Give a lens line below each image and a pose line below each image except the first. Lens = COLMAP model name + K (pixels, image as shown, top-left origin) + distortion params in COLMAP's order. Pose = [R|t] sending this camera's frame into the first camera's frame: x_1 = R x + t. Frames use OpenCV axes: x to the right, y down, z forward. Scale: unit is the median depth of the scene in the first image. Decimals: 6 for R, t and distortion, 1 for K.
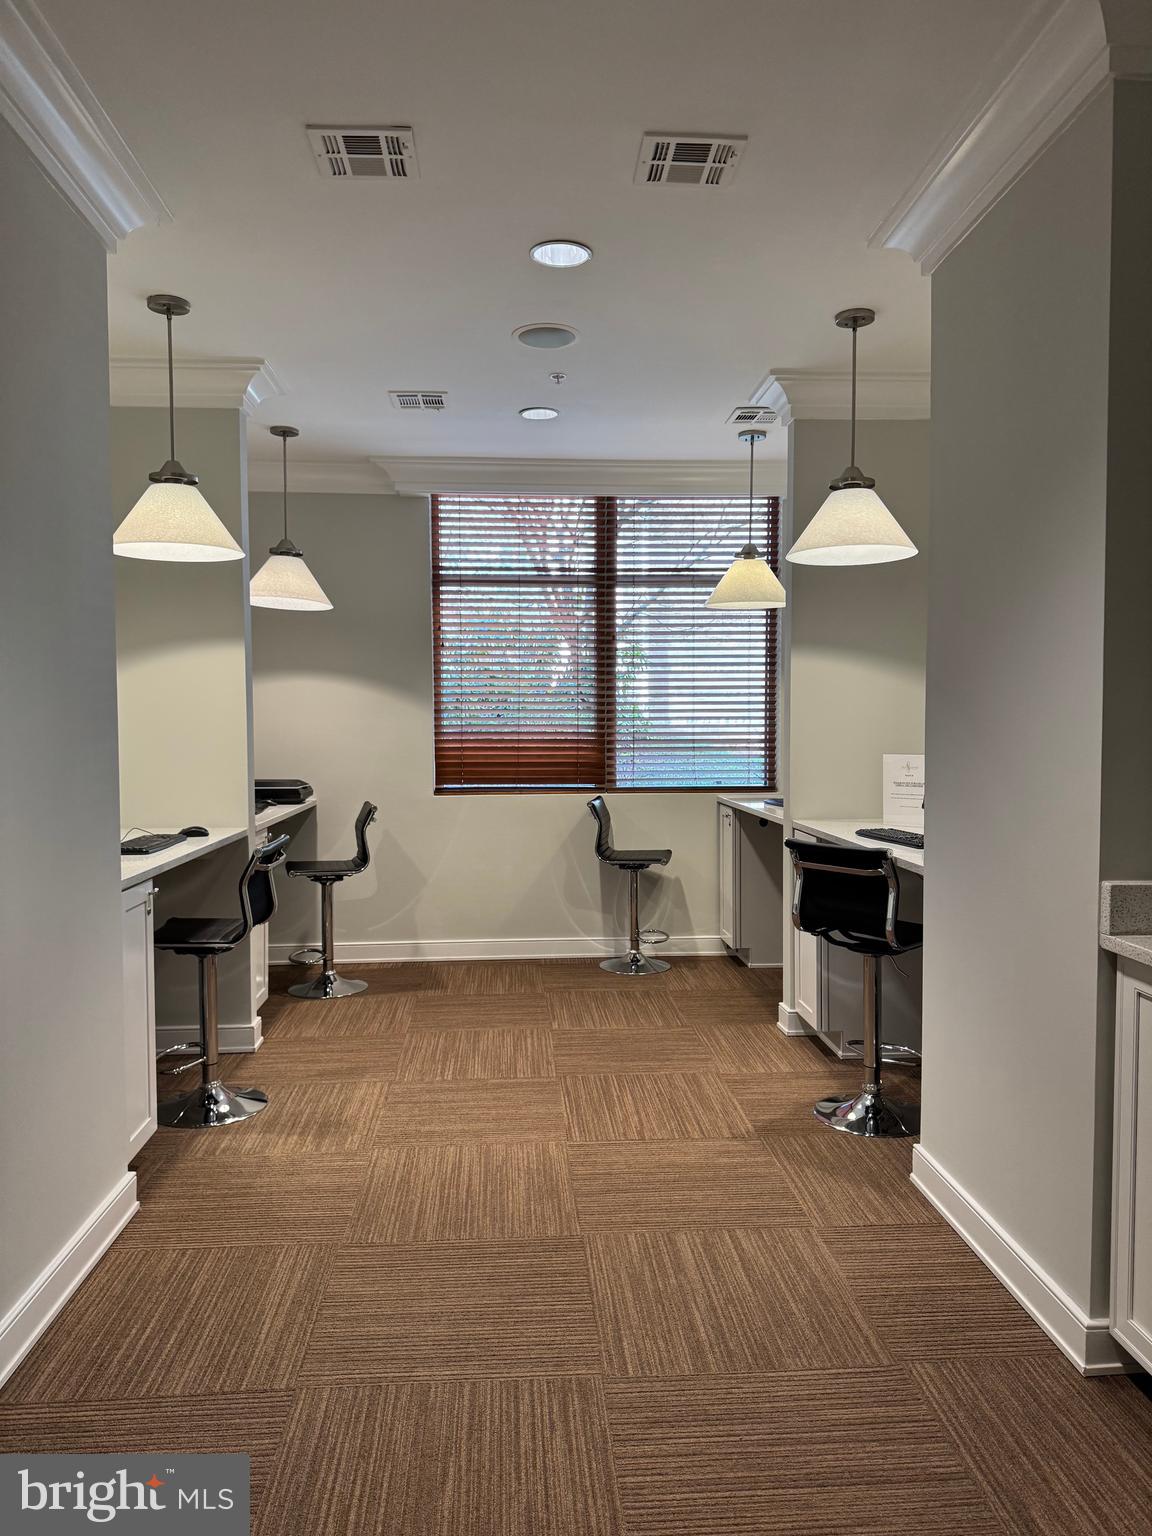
lens RADIAL K [[1075.4, 0, 573.6], [0, 1075.4, 772.2], [0, 0, 1]] dist [-0.002959, -0.000372]
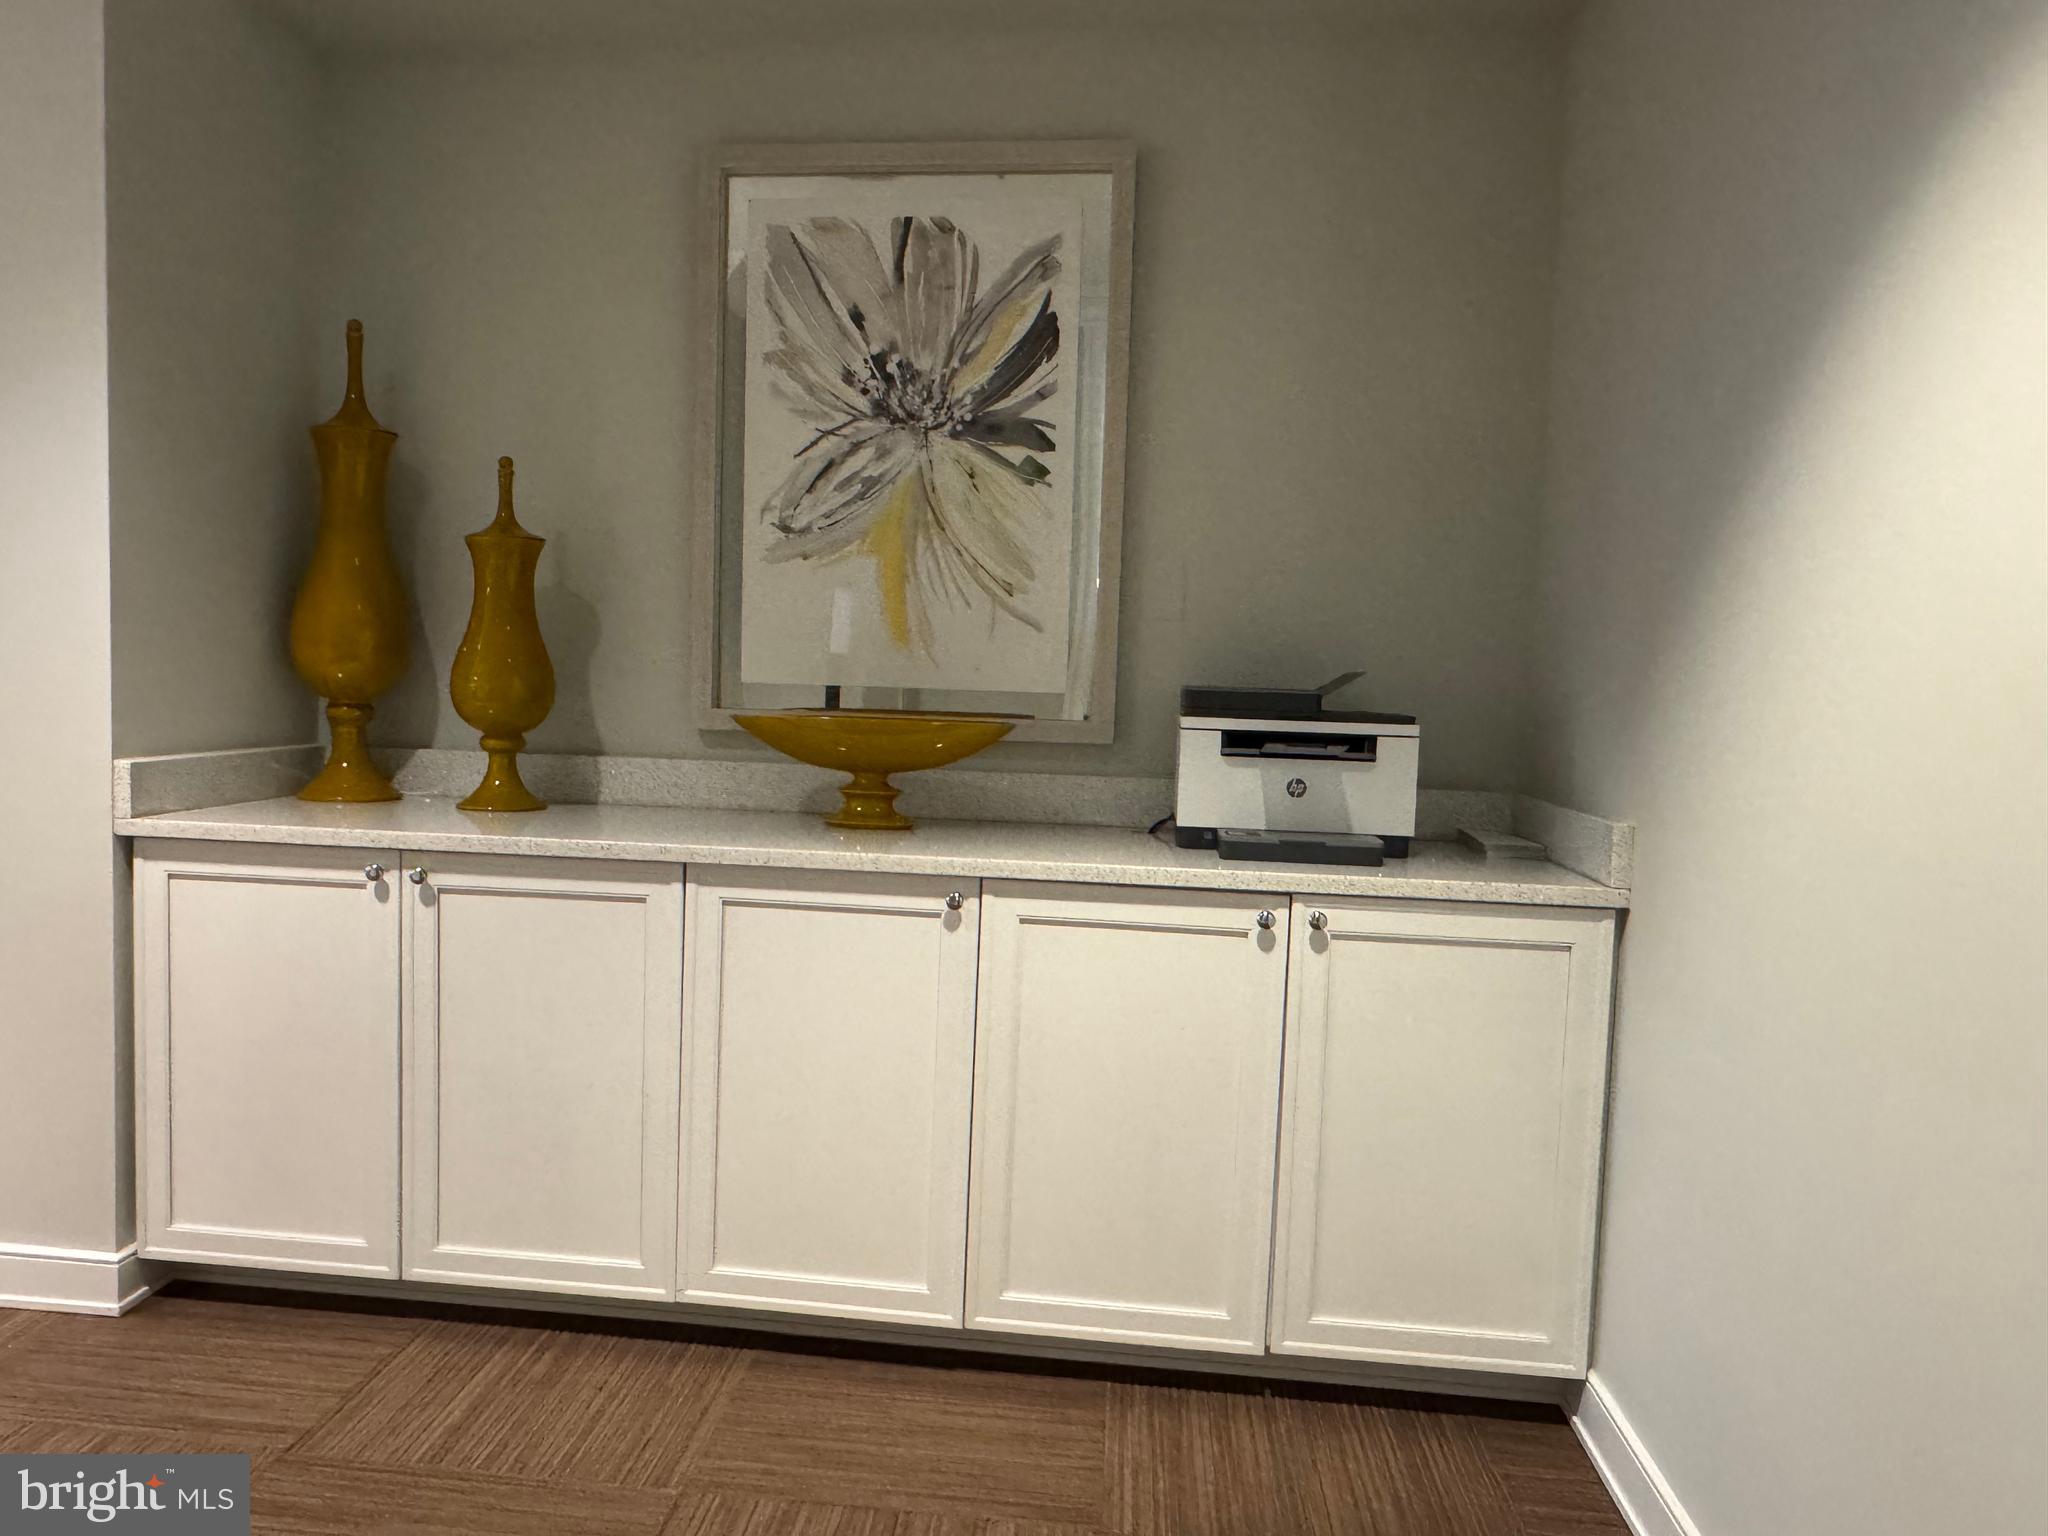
lens RADIAL K [[1433.8, 0, 1019.9], [0, 1433.8, 765.2], [0, 0, 1]] dist [-0.002959, -0.000372]
pose [[0.136452, -0.061989, 0.988705, -0.582168], [0.013971, 0.998061, 0.060647, 0.044541], [-0.990548, 0.005538, 0.137054, 0.095649]]
